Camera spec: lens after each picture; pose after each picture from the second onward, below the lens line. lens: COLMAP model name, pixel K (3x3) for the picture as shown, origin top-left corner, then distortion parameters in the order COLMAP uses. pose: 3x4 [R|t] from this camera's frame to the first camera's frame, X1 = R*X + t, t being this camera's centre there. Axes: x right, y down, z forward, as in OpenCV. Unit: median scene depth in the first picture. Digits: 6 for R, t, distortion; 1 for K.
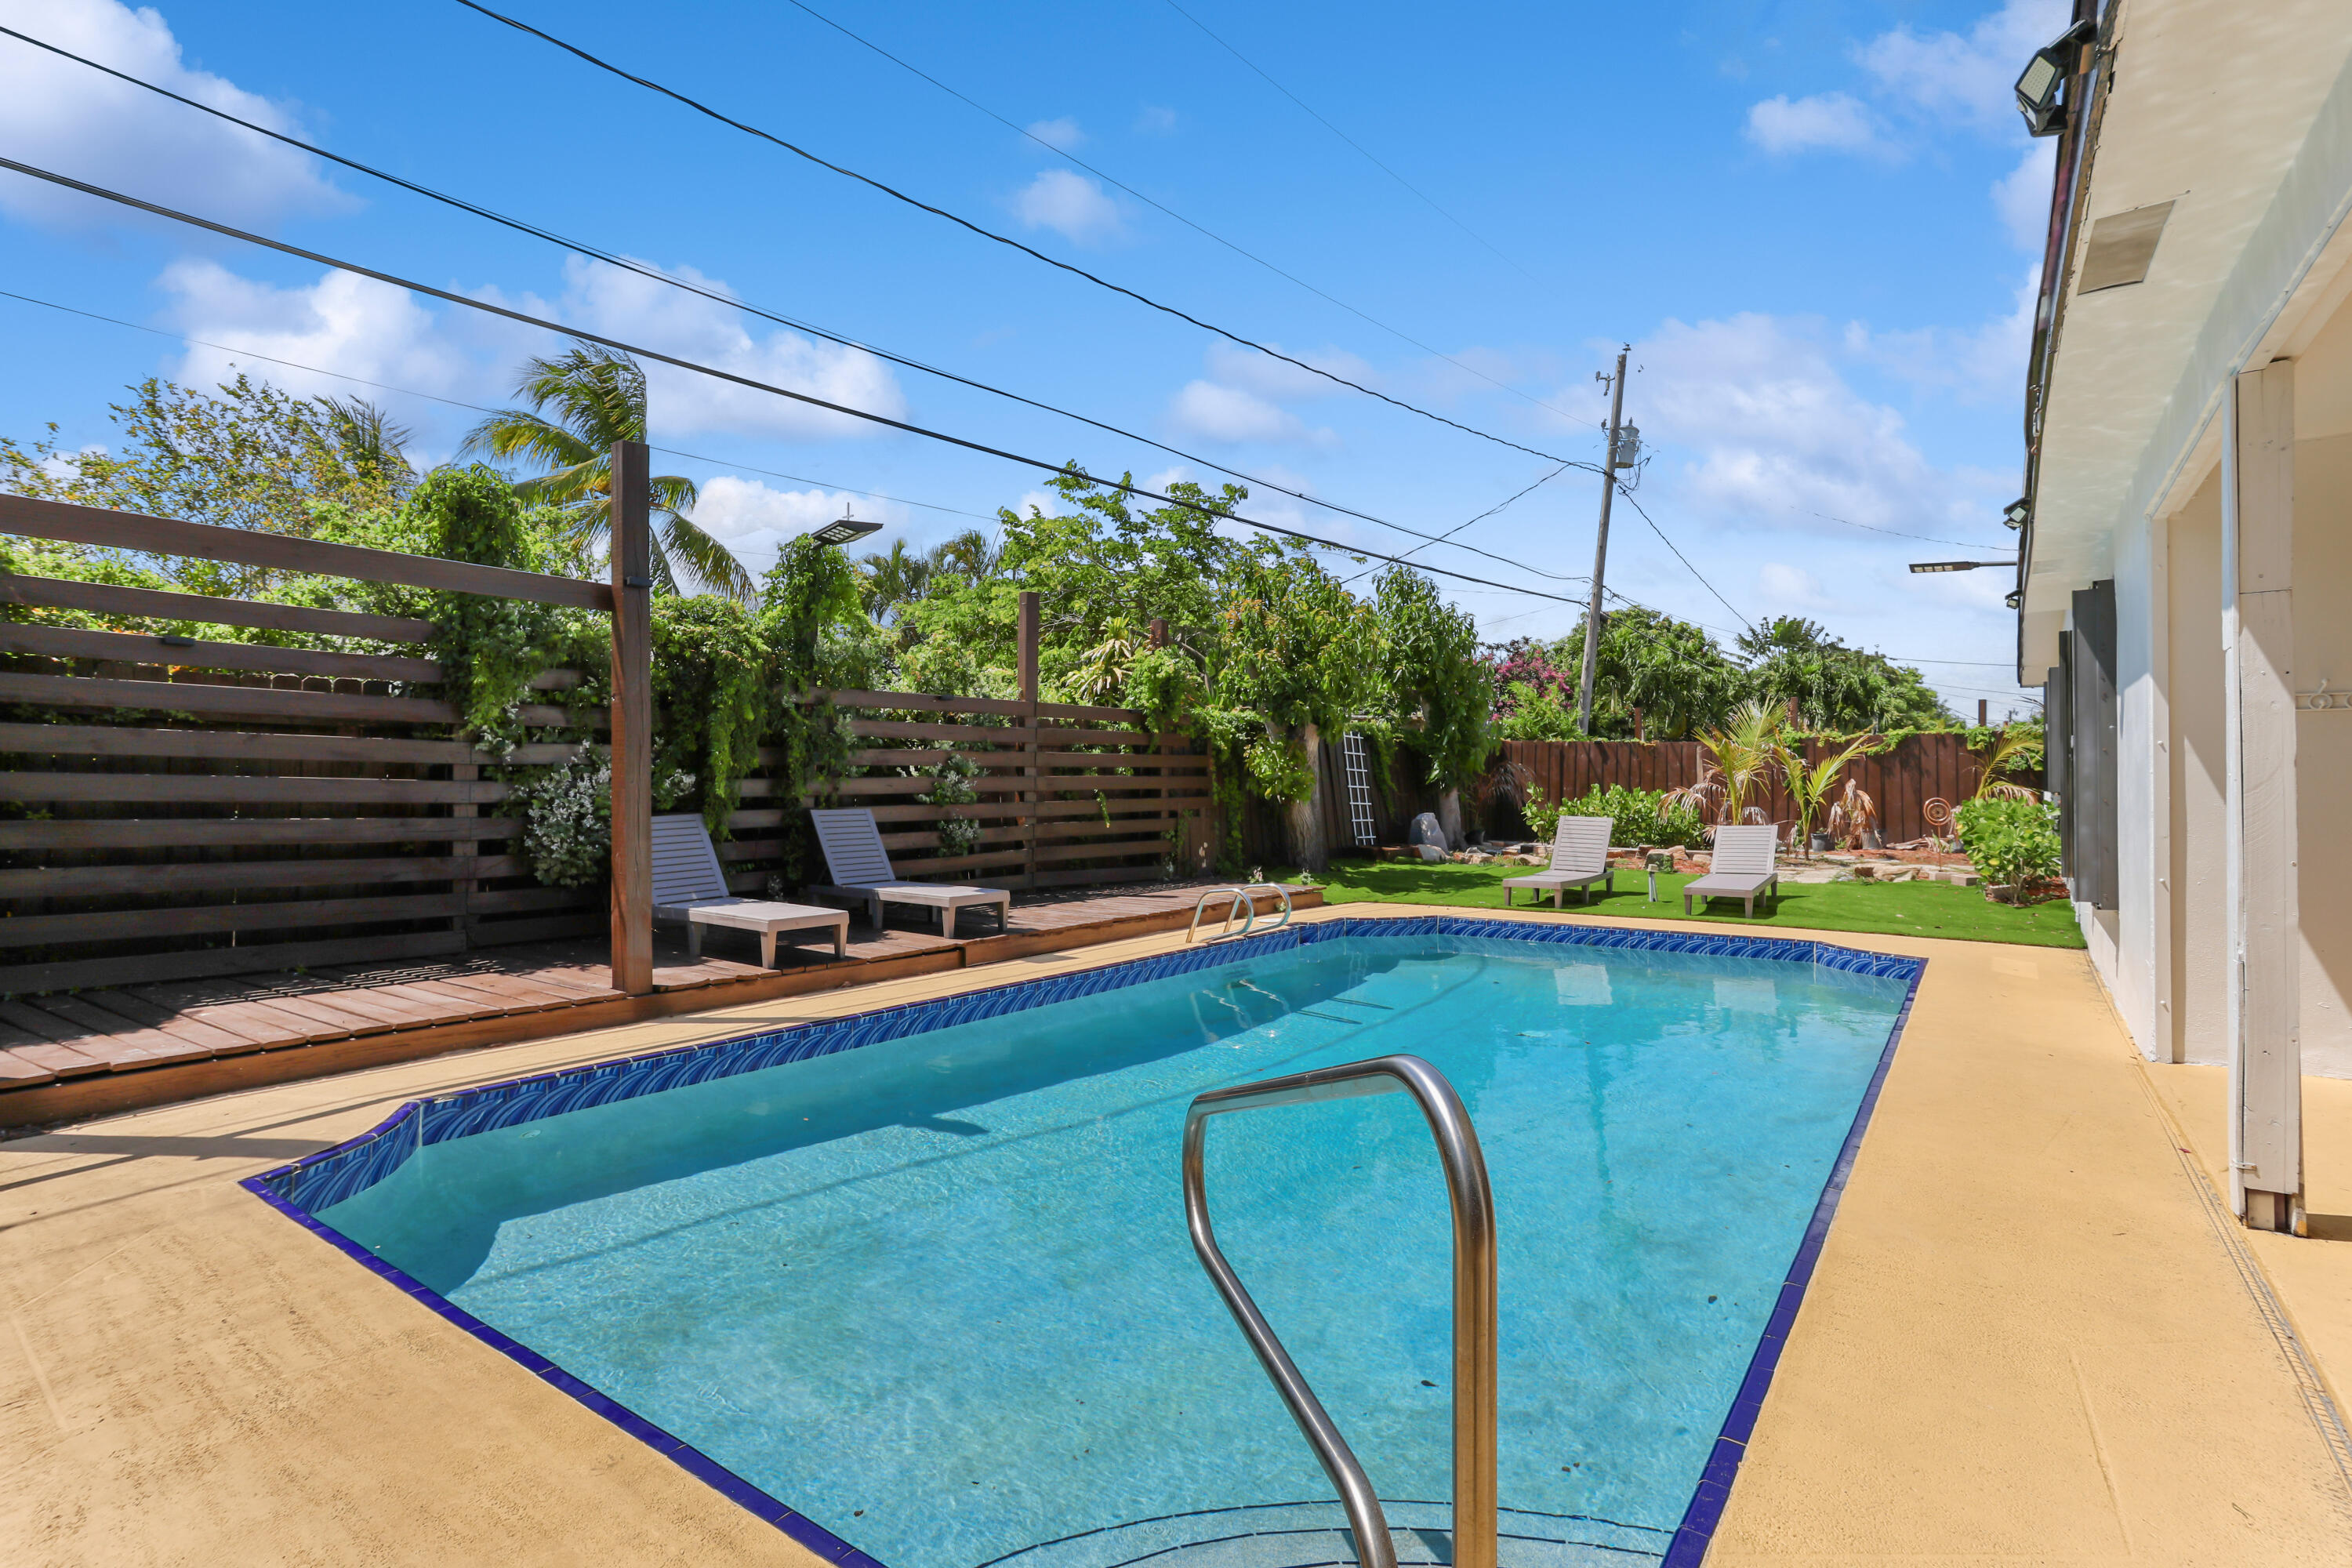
lens RADIAL K [[1150.3, 0, 1169.3], [0, 1150.3, 770.1], [0, 0, 1]] dist [-0.041426, 0.010321]
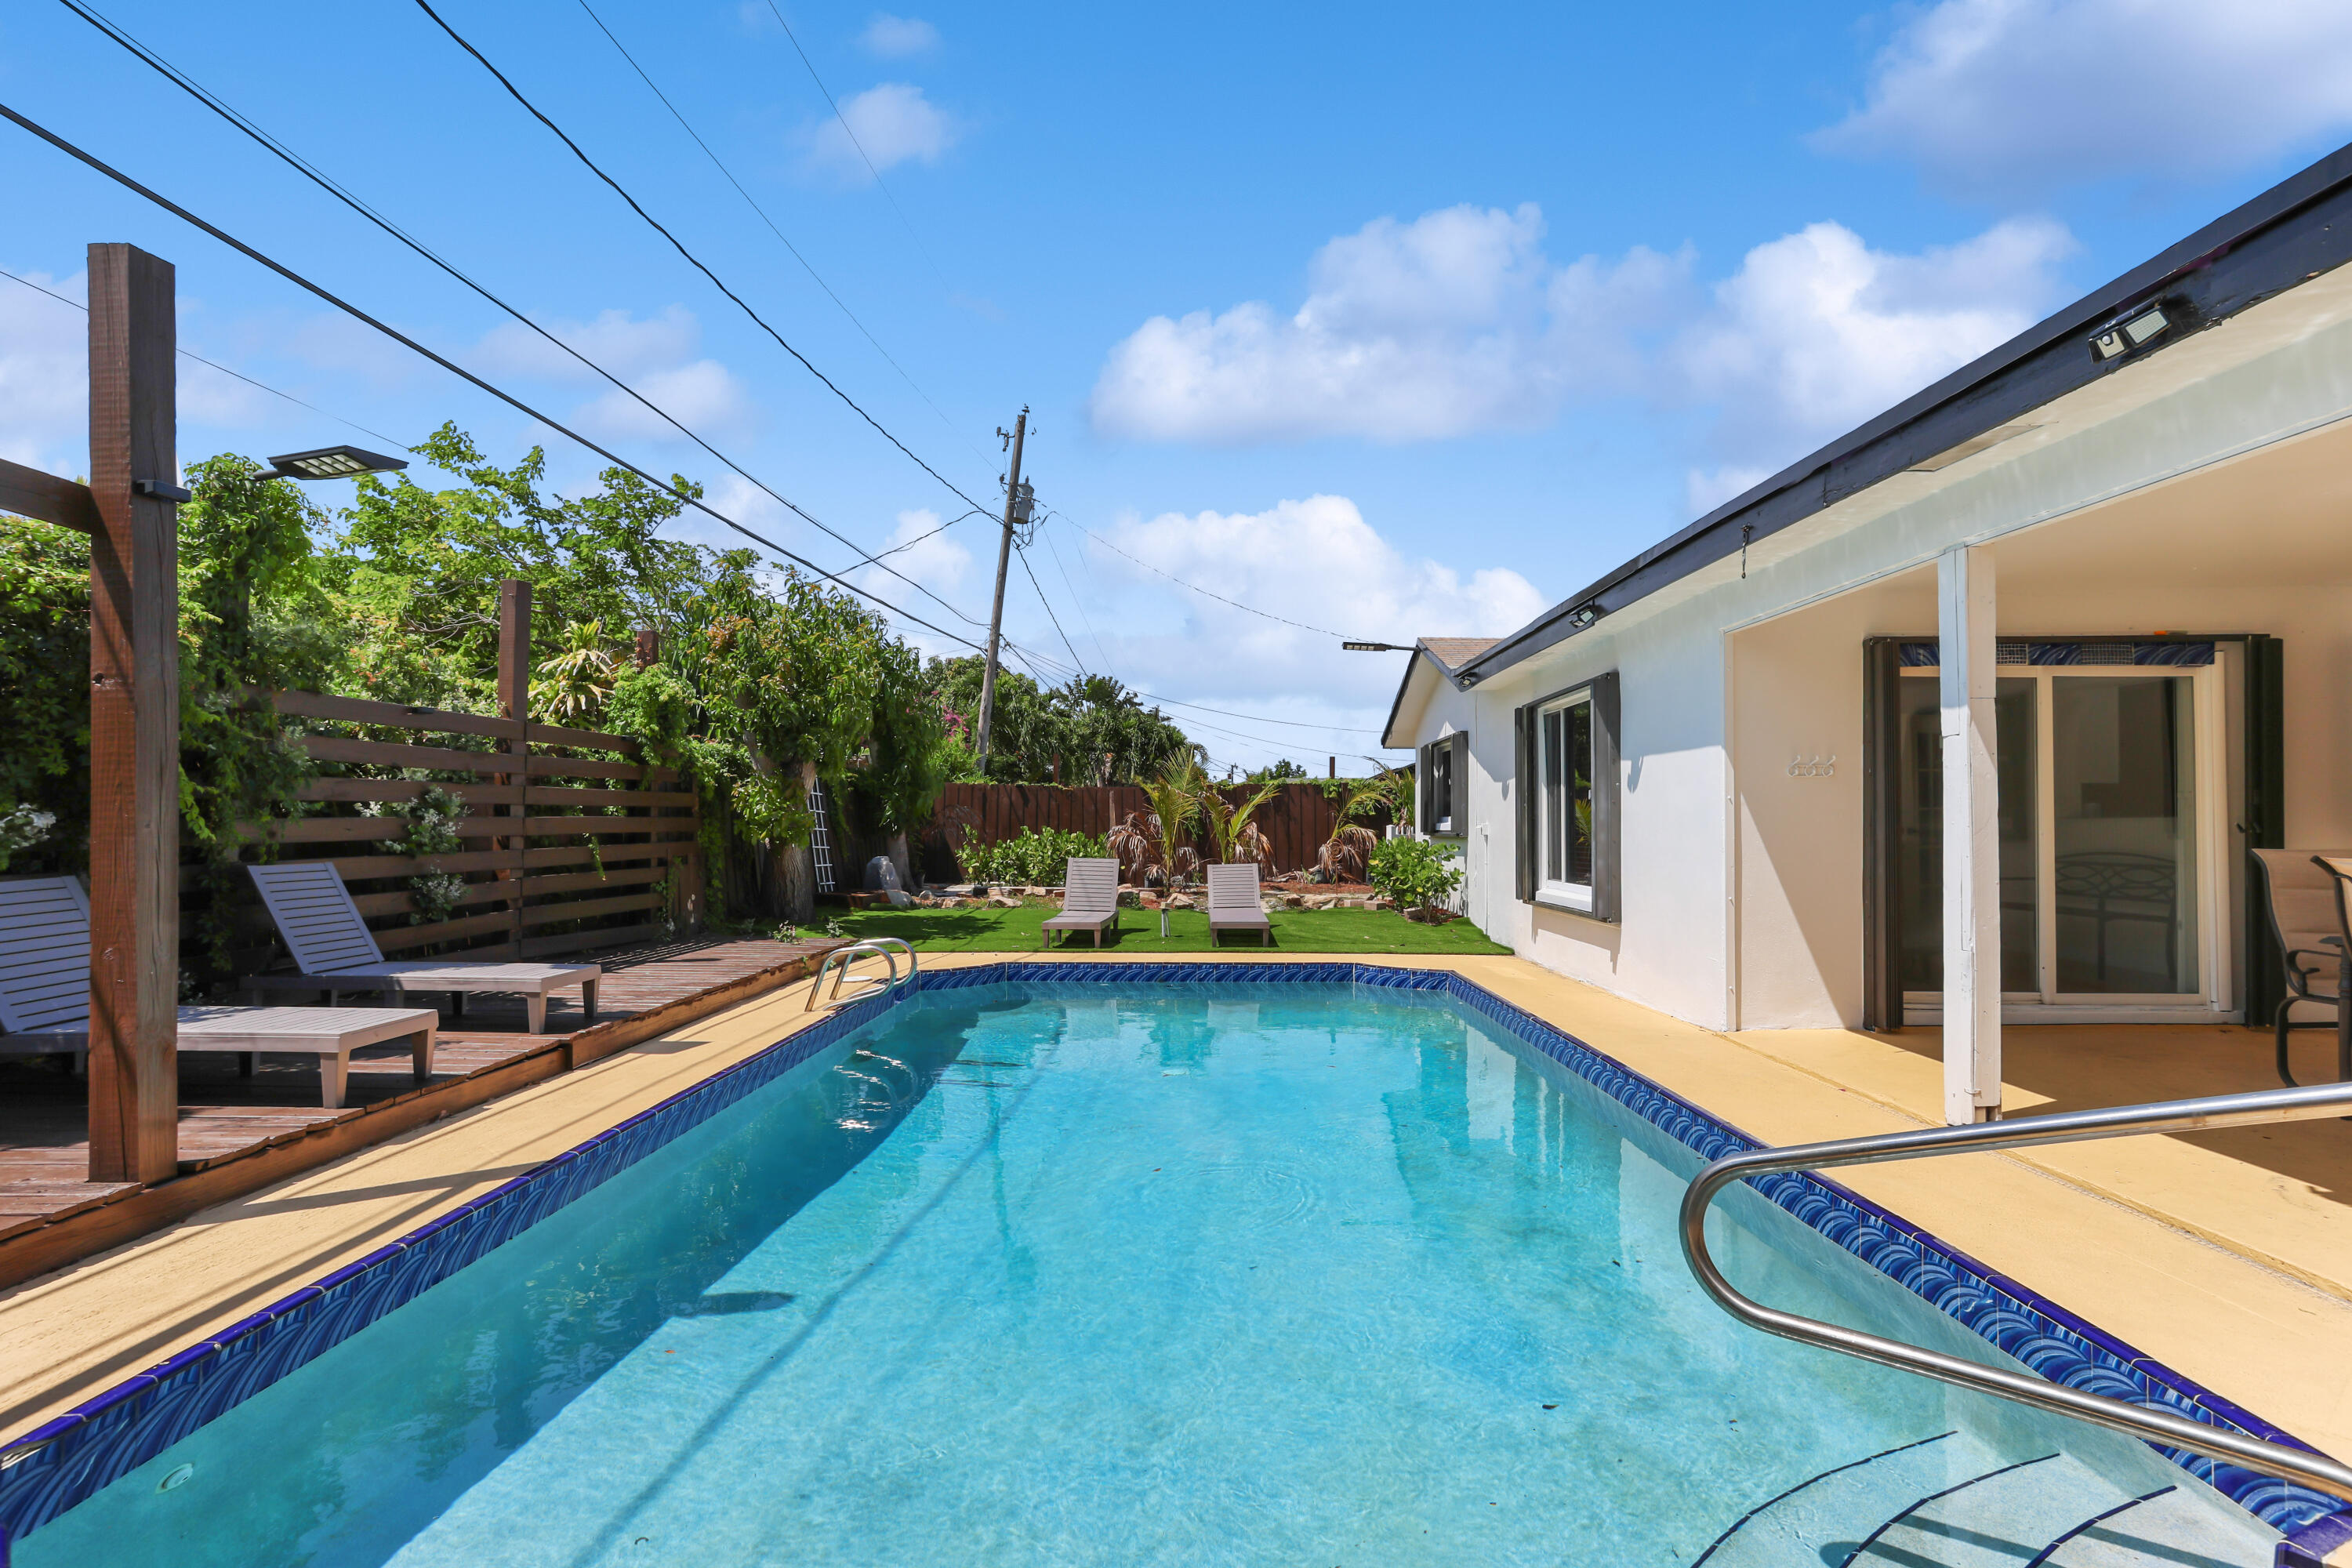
lens RADIAL K [[1150.3, 0, 1215.9], [0, 1150.3, 827.4], [0, 0, 1]] dist [-0.041426, 0.010321]
pose [[0.825926, -0.001396, 0.563776, -0.141165], [-0.006195, 0.999914, 0.011552, 0.000630], [-0.563744, -0.013034, 0.825847, 0.086237]]
